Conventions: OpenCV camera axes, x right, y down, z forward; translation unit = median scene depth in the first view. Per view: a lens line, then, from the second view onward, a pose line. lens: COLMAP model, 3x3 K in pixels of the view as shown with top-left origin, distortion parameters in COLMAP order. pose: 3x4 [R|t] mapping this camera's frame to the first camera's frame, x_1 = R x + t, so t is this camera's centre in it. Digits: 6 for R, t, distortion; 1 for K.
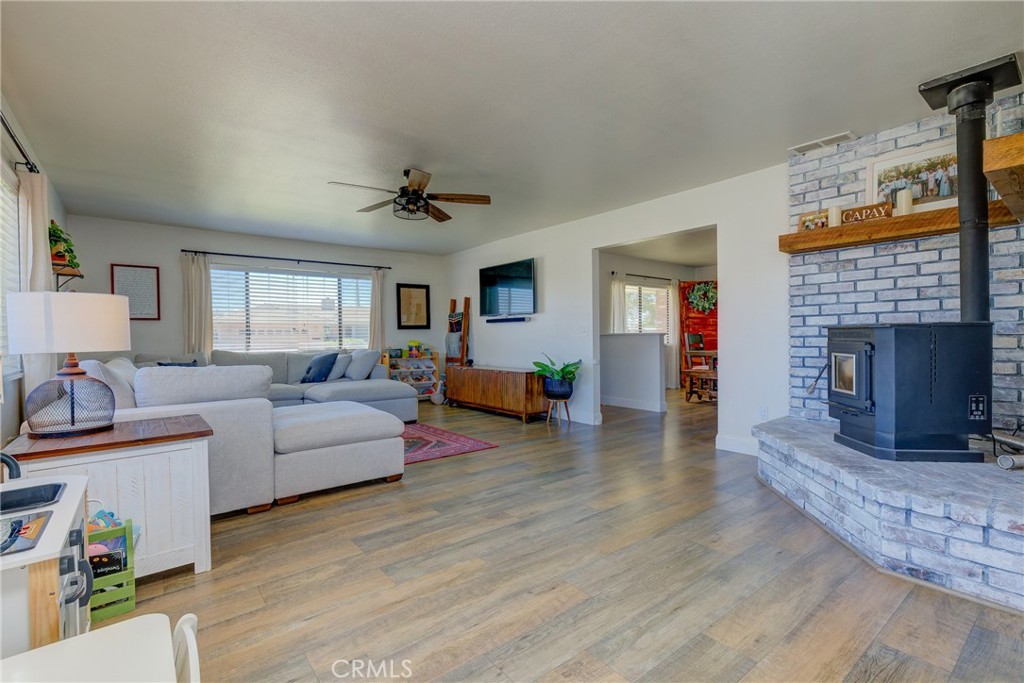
lens RADIAL K [[469.9, 0, 514.1], [0, 469.9, 342.2], [0, 0, 1]] dist [0.003952, 0.002210]
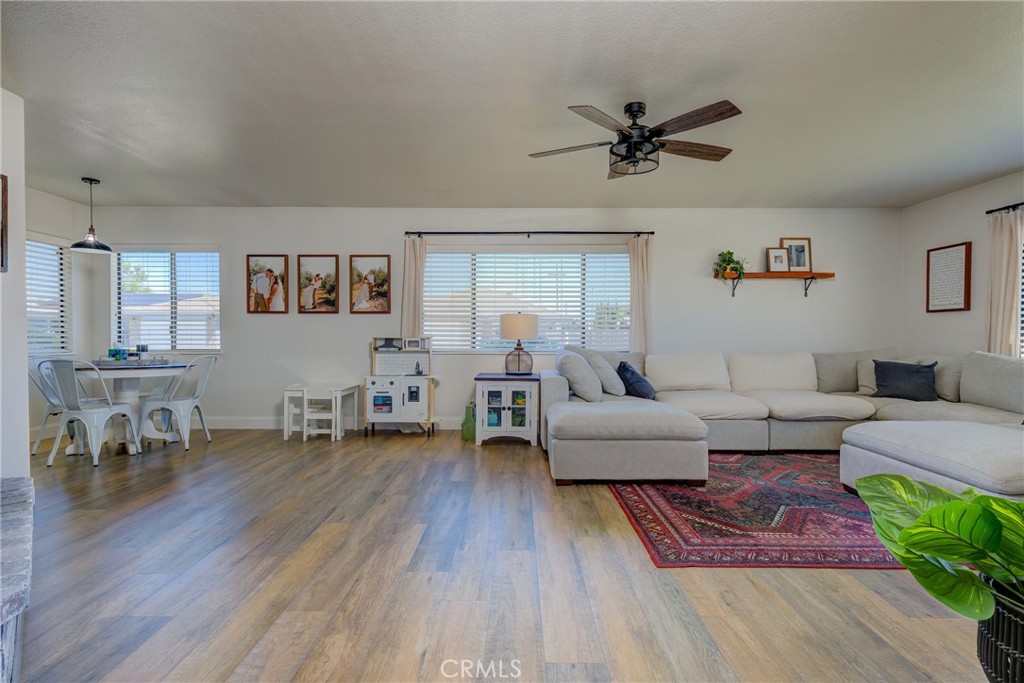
lens RADIAL K [[486.7, 0, 514.5], [0, 486.7, 338.2], [0, 0, 1]] dist [0.005129, -0.000837]
pose [[-0.630508, 0.014244, -0.776052, 0.358581], [-0.007511, 0.999673, 0.024451, -0.016020], [0.776146, 0.021245, -0.630195, 0.981075]]
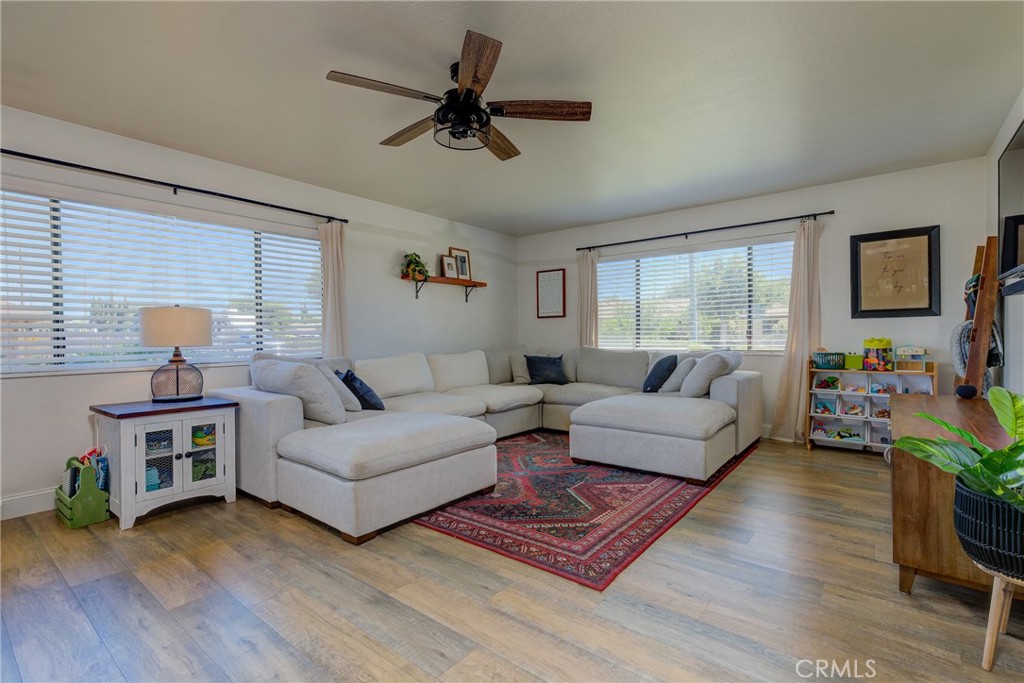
lens RADIAL K [[469.9, 0, 516.4], [0, 469.9, 340.2], [0, 0, 1]] dist [0.003952, 0.002210]
pose [[0.225565, 0.017640, -0.974068, 0.299683], [-0.005593, 0.999843, 0.016811, -0.011283], [0.974212, 0.001656, 0.225629, 0.681278]]
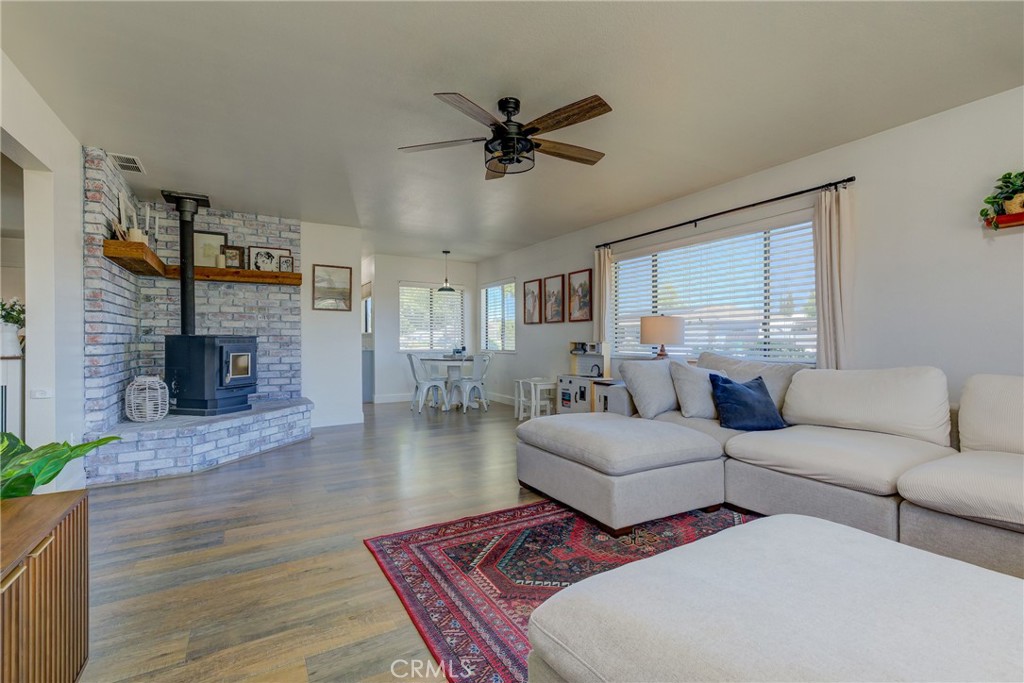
lens RADIAL K [[469.9, 0, 513.5], [0, 469.9, 340.2], [0, 0, 1]] dist [0.003952, 0.002210]
pose [[-0.988238, 0.013101, 0.152363, -0.239460], [0.015667, 0.999755, 0.015652, -0.015134], [-0.152121, 0.017855, -0.988201, 1.244140]]
